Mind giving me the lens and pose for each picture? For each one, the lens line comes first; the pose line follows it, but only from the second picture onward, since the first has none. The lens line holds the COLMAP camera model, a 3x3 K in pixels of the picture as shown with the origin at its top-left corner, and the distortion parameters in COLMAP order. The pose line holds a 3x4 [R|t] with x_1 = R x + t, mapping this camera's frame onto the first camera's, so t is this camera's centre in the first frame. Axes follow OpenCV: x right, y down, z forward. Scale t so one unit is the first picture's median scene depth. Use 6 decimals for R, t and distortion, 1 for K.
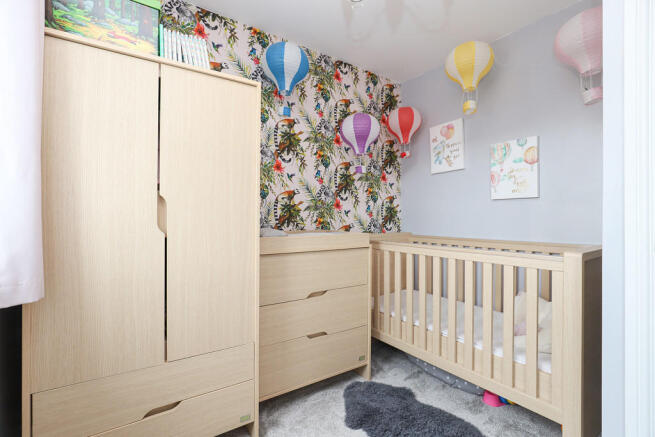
lens RADIAL K [[301.8, 0, 329.7], [0, 301.8, 216.6], [0, 0, 1]] dist [-0.019551, 0.001151]
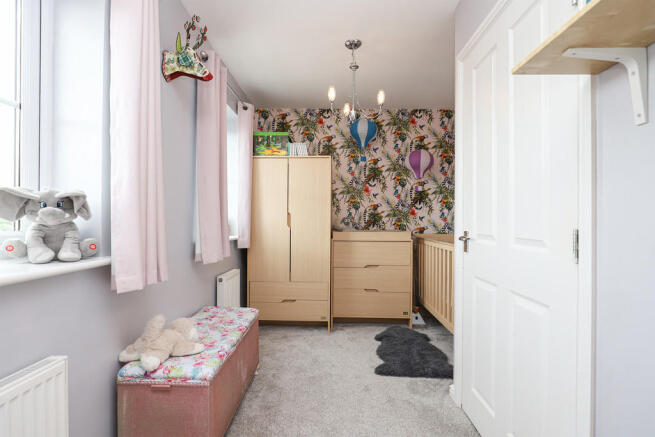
lens RADIAL K [[301.8, 0, 325.7], [0, 301.8, 219.1], [0, 0, 1]] dist [-0.019551, 0.001151]
pose [[0.810512, 0.006439, -0.585687, 0.572660], [-0.005169, 0.999979, 0.003841, -0.014416], [0.585699, -0.000086, 0.810529, -0.417005]]
